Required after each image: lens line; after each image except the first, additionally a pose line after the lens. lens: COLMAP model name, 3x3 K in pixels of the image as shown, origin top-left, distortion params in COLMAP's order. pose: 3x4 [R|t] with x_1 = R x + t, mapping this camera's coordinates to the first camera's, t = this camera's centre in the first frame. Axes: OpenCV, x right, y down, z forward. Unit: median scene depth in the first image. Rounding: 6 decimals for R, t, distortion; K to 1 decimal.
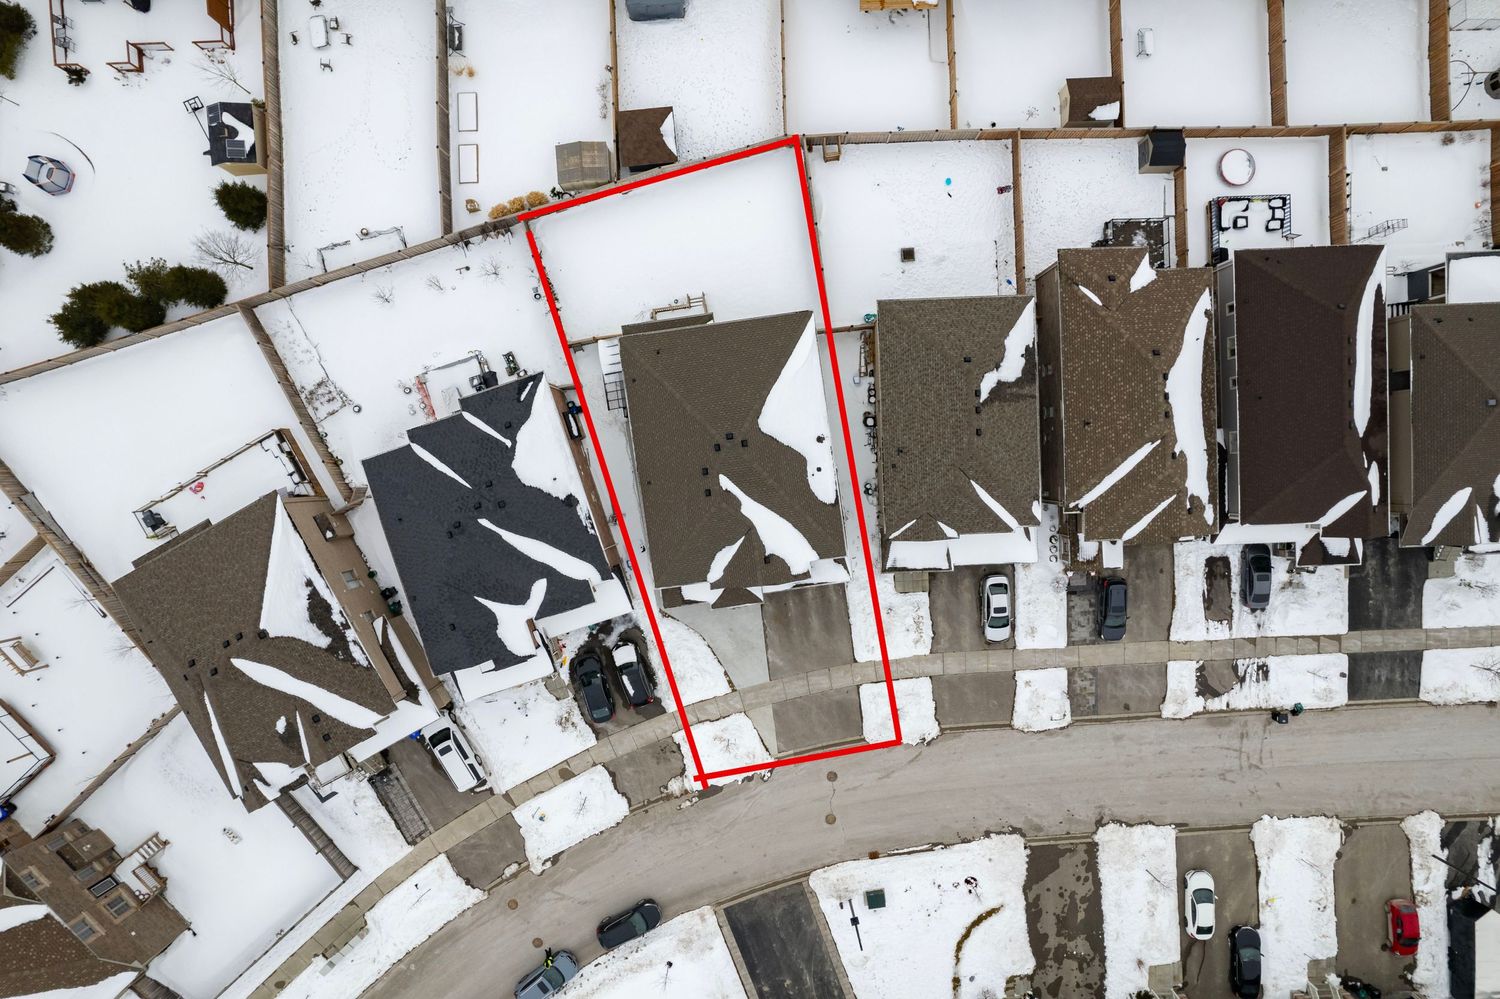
lens RADIAL K [[961.8, 0, 747.6], [0, 961.8, 492.5], [0, 0, 1]] dist [-0.070473, 0.059538]
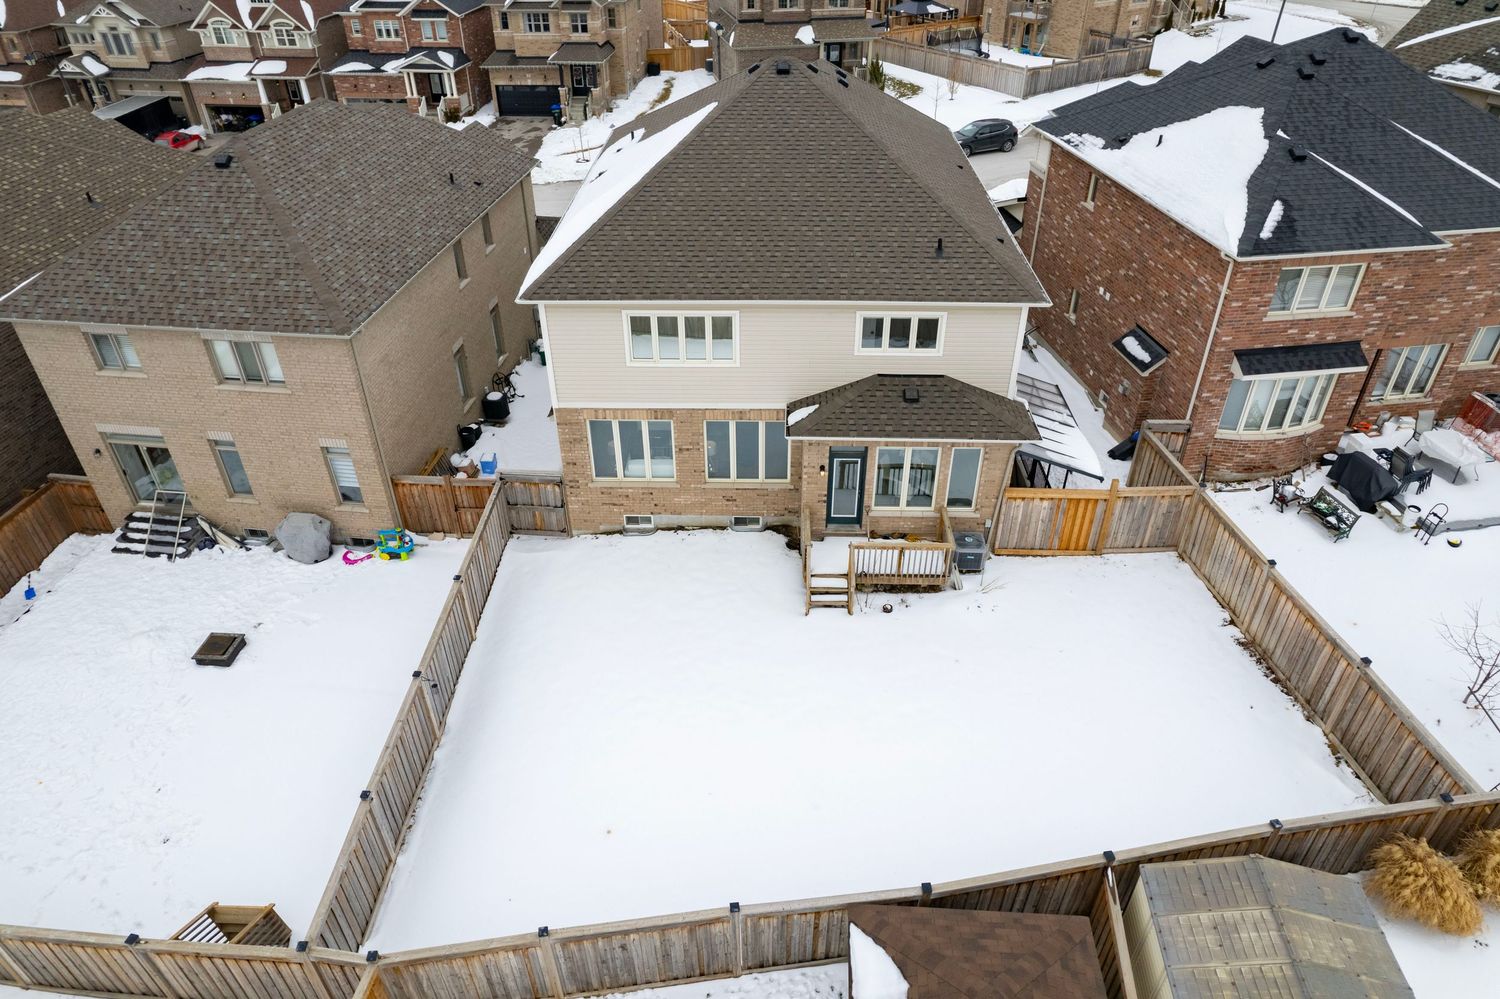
lens RADIAL K [[961.8, 0, 753.2], [0, 961.8, 507.0], [0, 0, 1]] dist [-0.070473, 0.059538]
pose [[-0.986578, -0.081226, 0.141657, -0.071081], [0.162027, -0.594770, 0.787398, -0.453135], [0.020296, 0.799782, 0.599947, 0.739712]]
